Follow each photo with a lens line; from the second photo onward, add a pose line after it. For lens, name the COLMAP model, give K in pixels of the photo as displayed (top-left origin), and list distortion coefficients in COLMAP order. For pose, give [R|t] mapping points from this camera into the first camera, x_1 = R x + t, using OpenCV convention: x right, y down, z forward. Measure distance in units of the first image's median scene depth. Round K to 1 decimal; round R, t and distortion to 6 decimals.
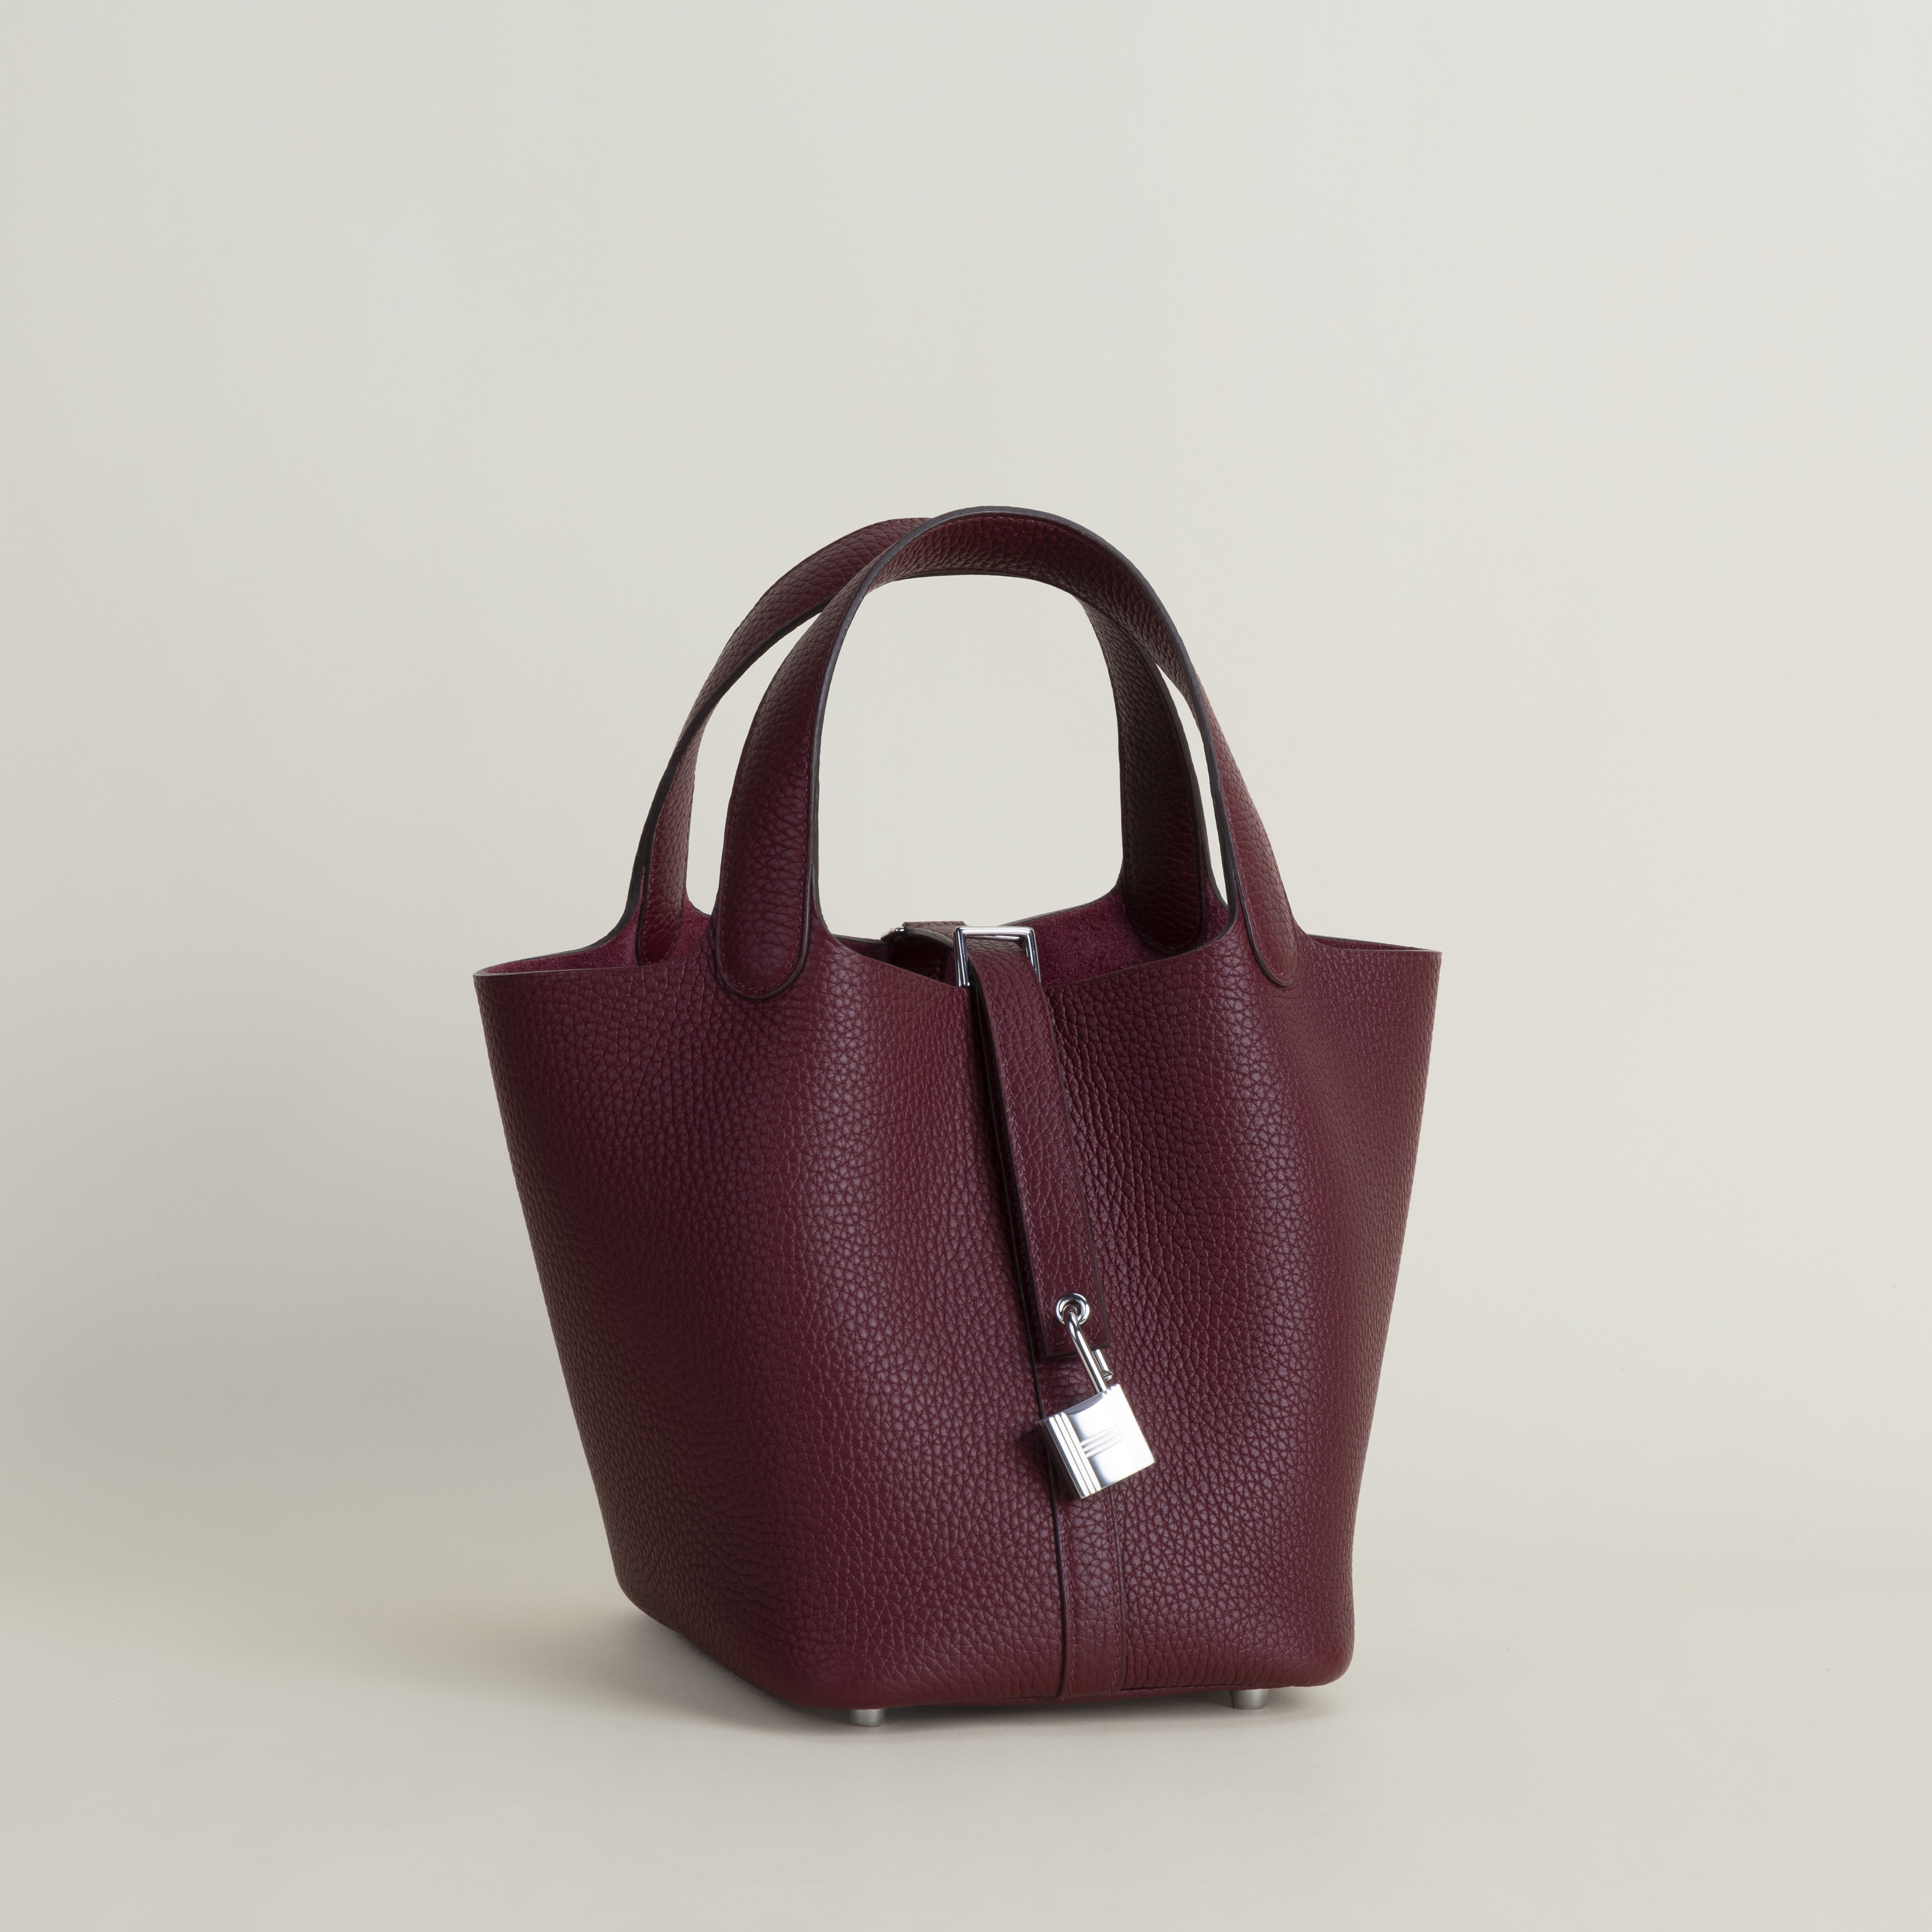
lens RADIAL K [[5622.4, 0, 966.0], [0, 5622.4, 966.0], [0, 0, 1]] dist [0.420556, -0.012878]
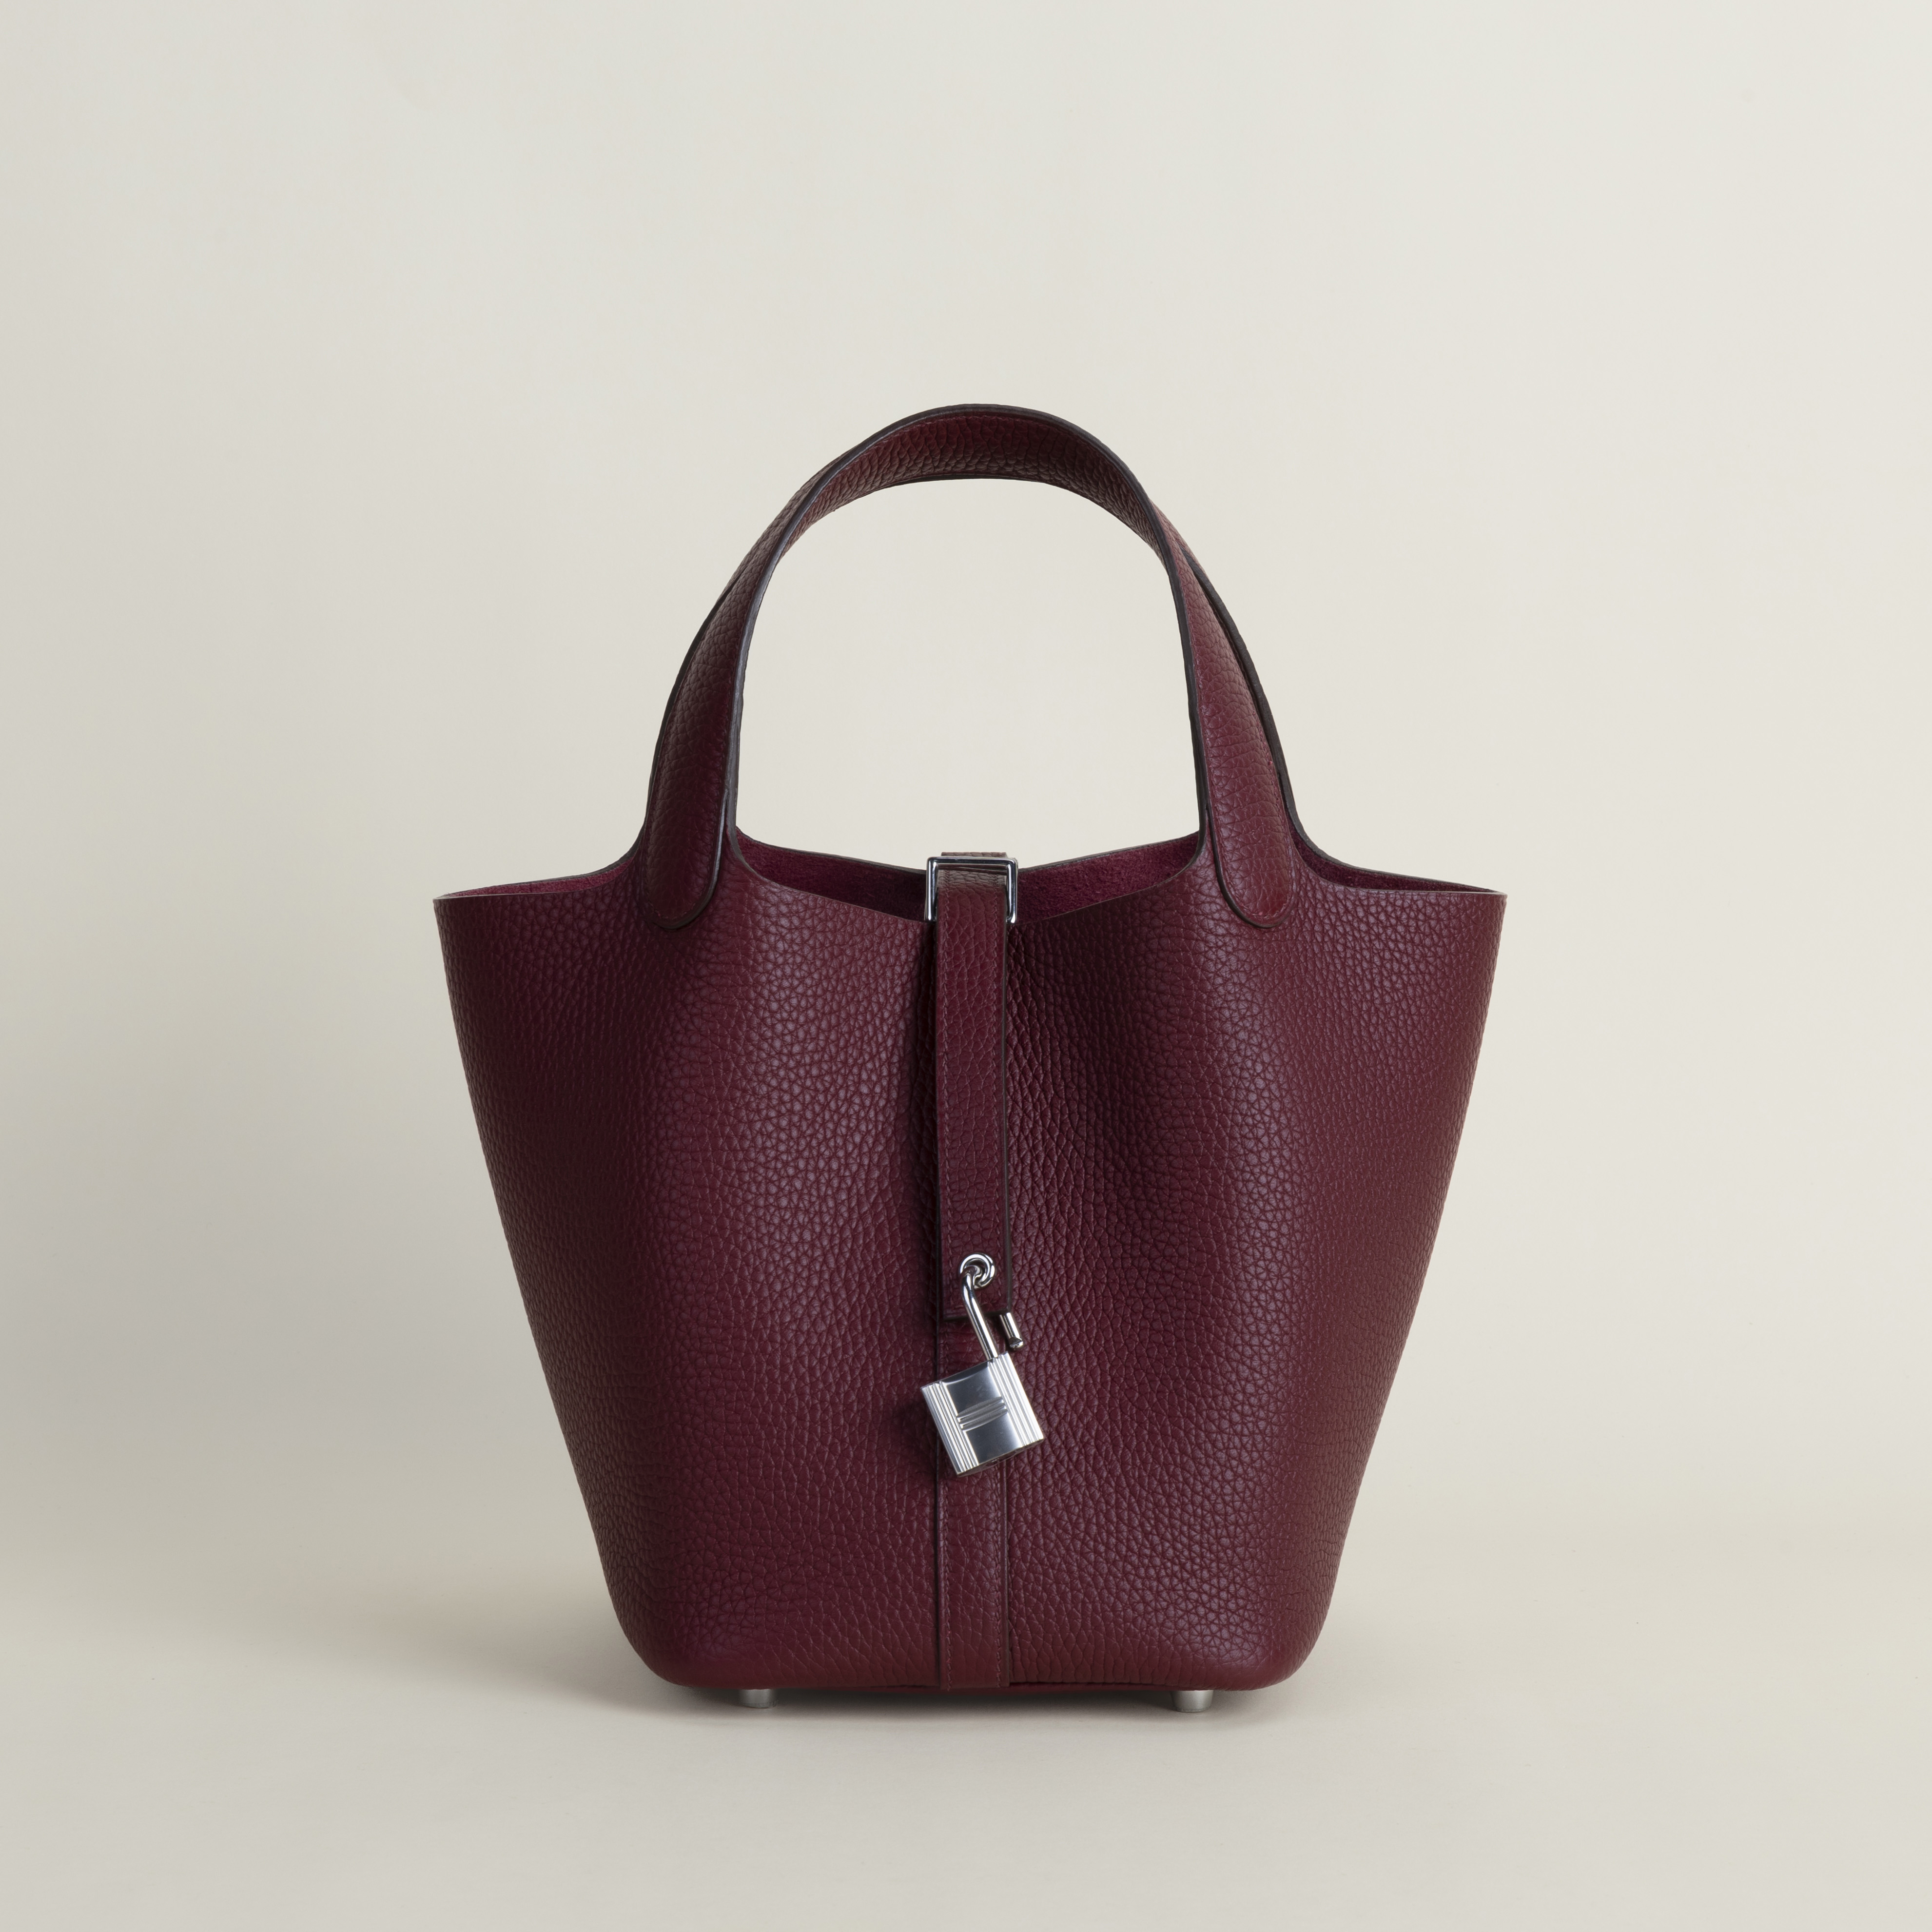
lens RADIAL K [[5622.4, 0, 966.0], [0, 5622.4, 966.0], [0, 0, 1]] dist [0.420556, -0.012878]
pose [[0.966444, 0.021815, -0.255948, 0.251837], [-0.020081, 0.999754, 0.009390, 0.002325], [0.256090, -0.003935, 0.966645, 0.104815]]
